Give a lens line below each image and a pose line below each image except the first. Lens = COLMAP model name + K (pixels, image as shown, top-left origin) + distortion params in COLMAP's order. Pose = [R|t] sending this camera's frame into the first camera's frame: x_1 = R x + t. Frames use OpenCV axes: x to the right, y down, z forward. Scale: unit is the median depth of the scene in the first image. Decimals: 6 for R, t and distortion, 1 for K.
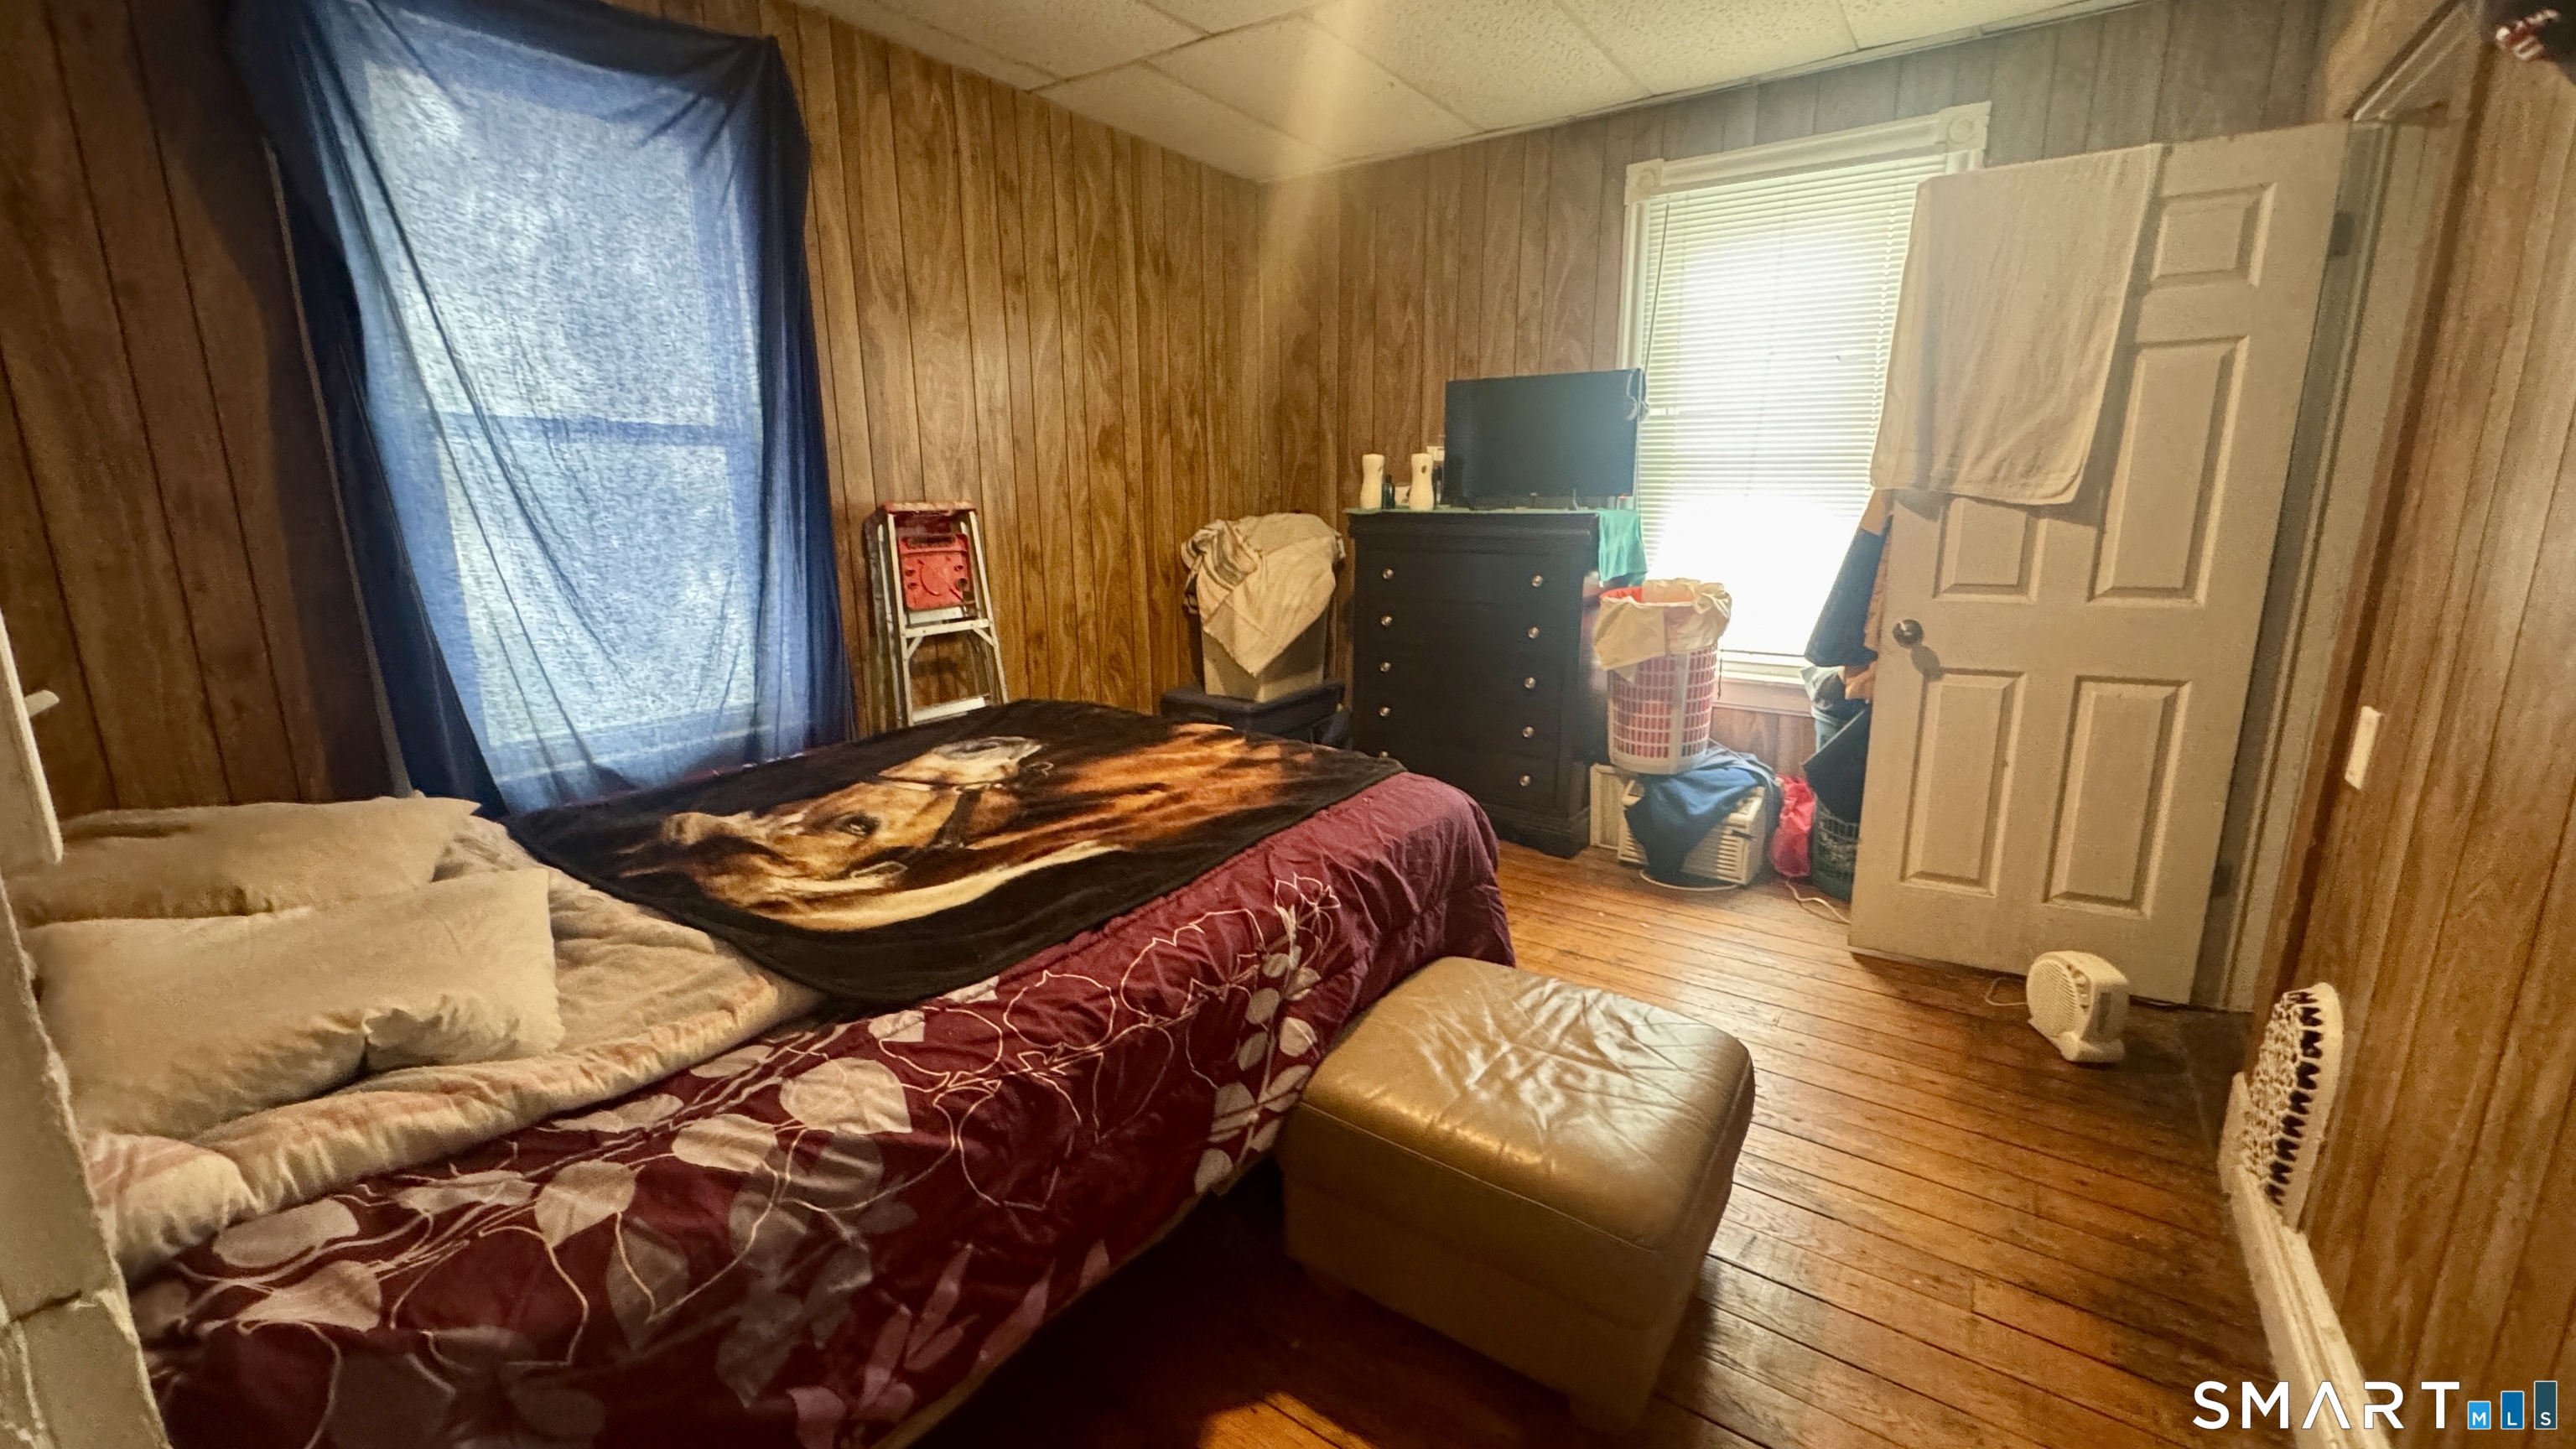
lens RADIAL K [[1023.5, 0, 1284.1], [0, 1023.5, 716.8], [0, 0, 1]] dist [-0.001841, 0.000114]
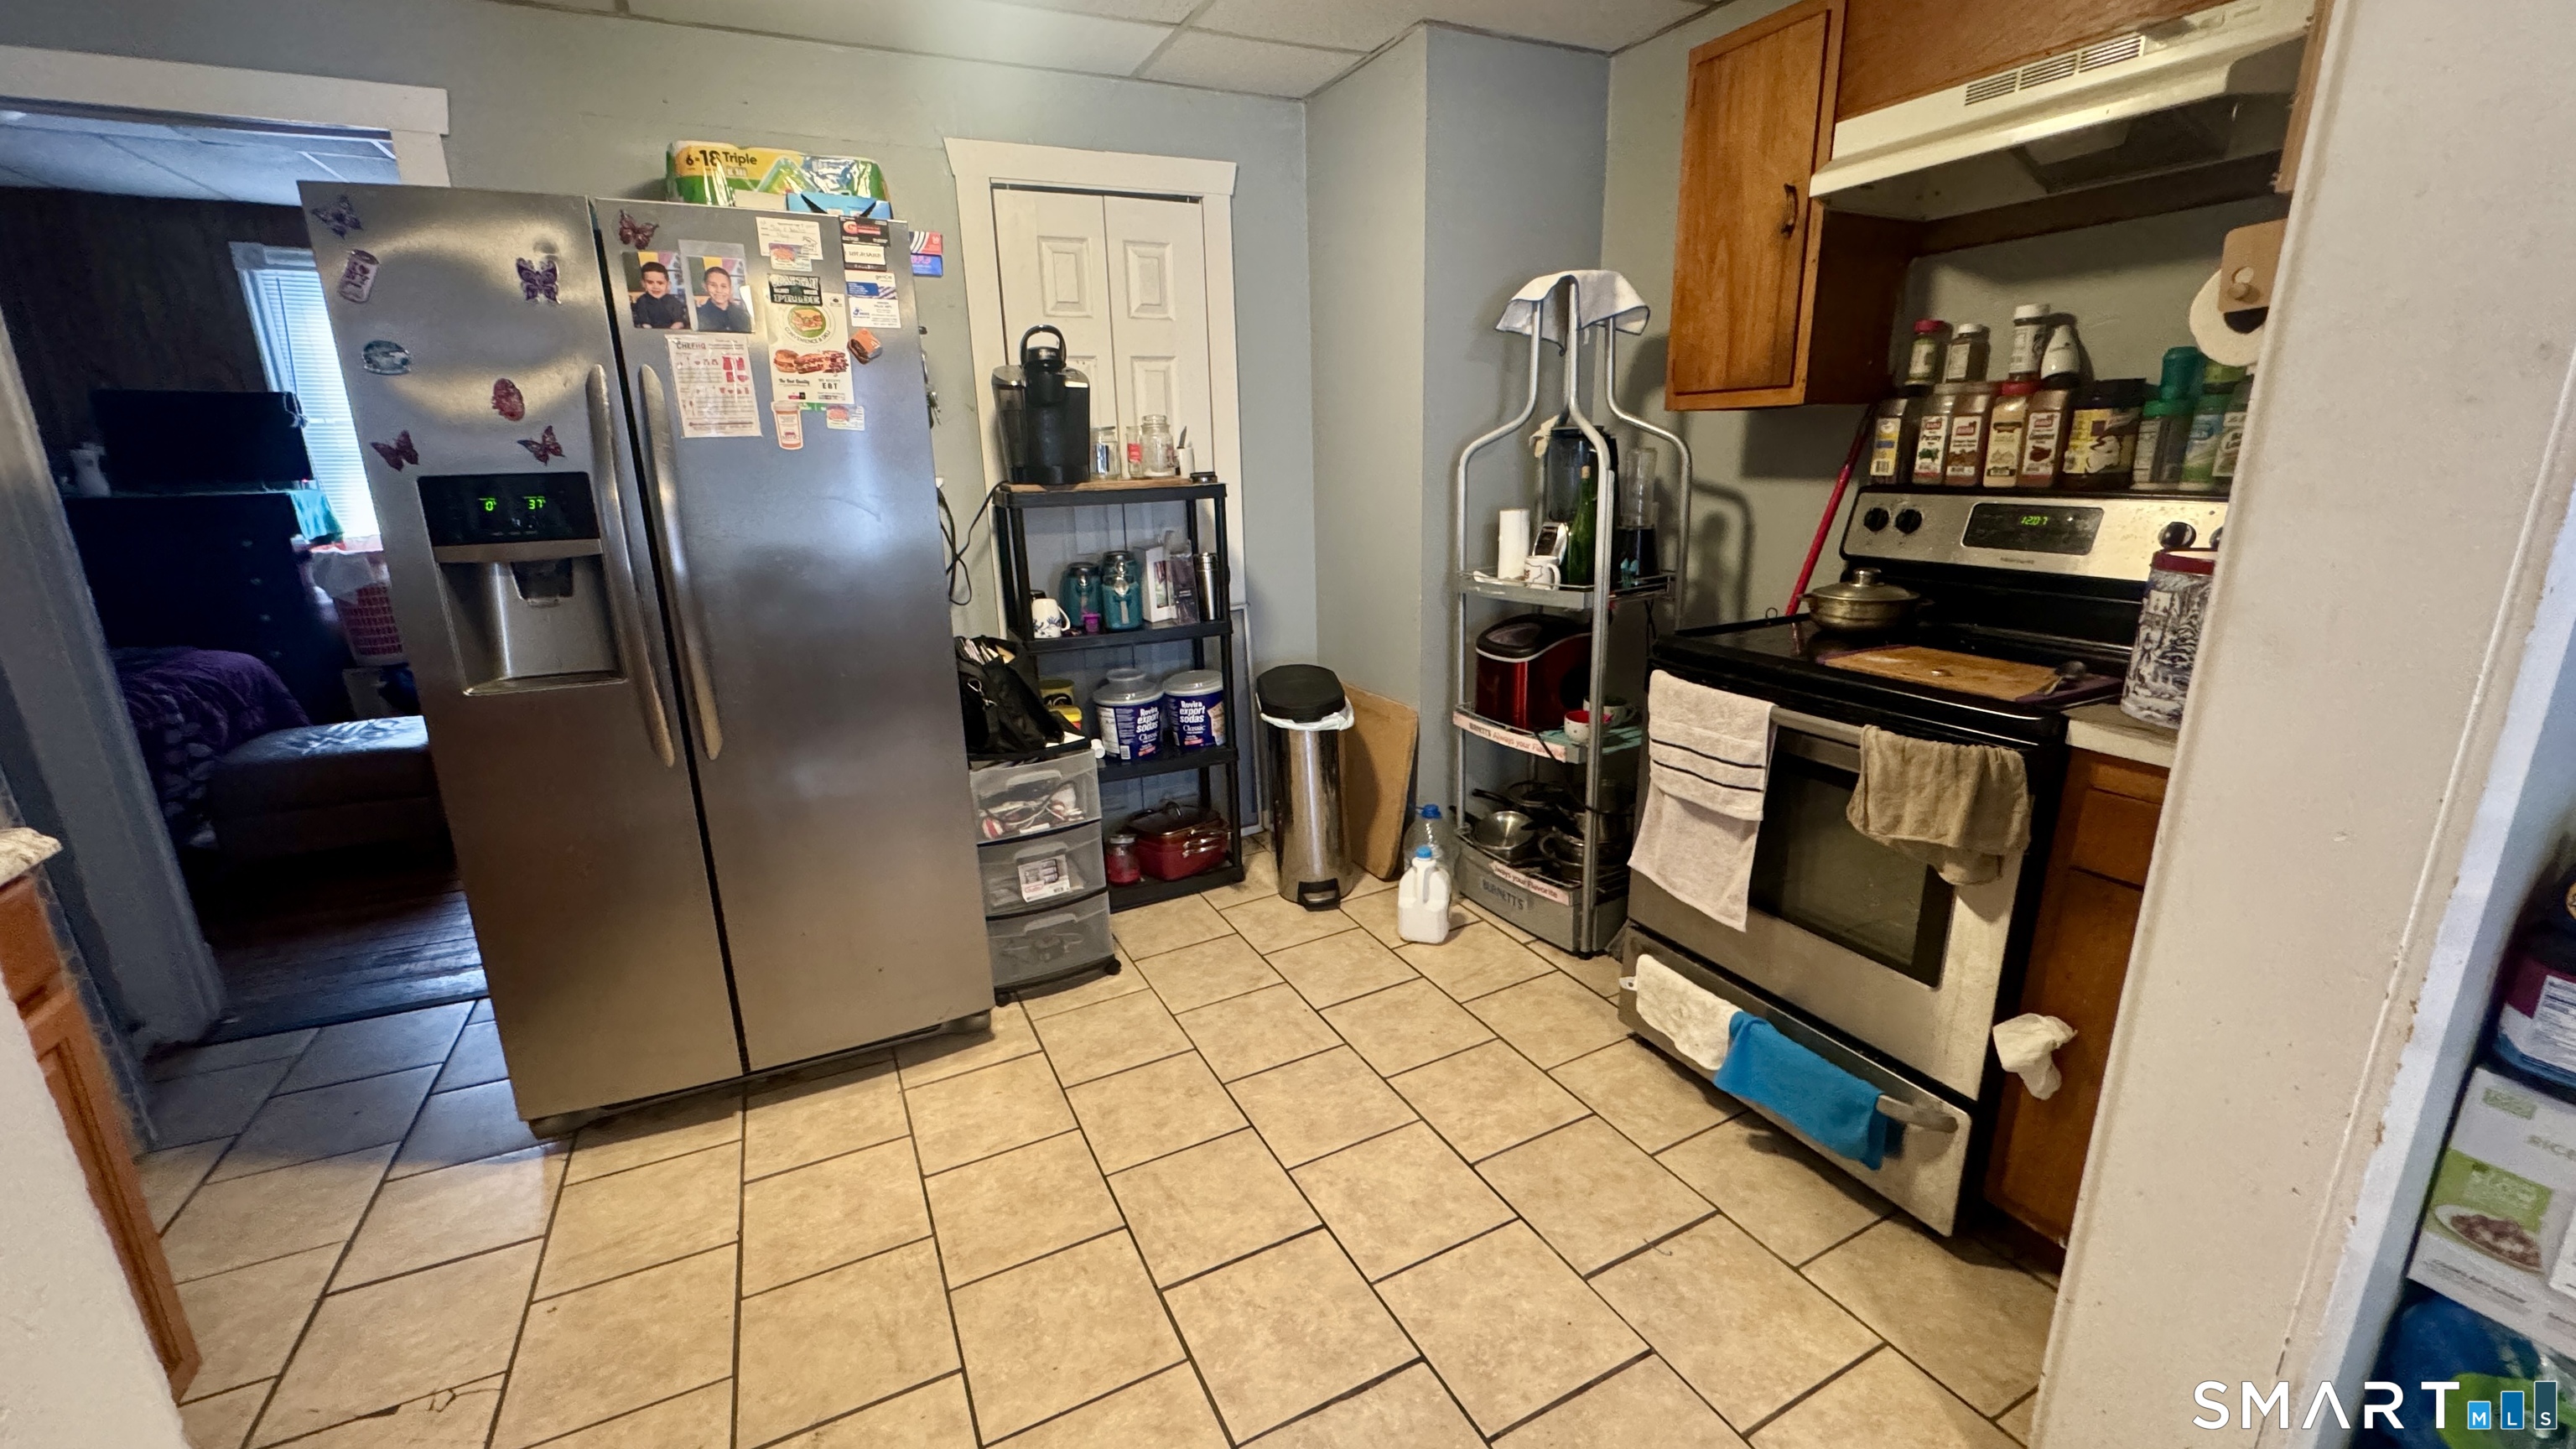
lens RADIAL K [[1023.5, 0, 1289.9], [0, 1023.5, 726.9], [0, 0, 1]] dist [-0.001841, 0.000114]
pose [[0.476792, -0.230255, 0.848323, -0.307932], [0.202452, 0.967902, 0.148925, 0.185976], [-0.855384, 0.100738, 0.508104, -0.881790]]
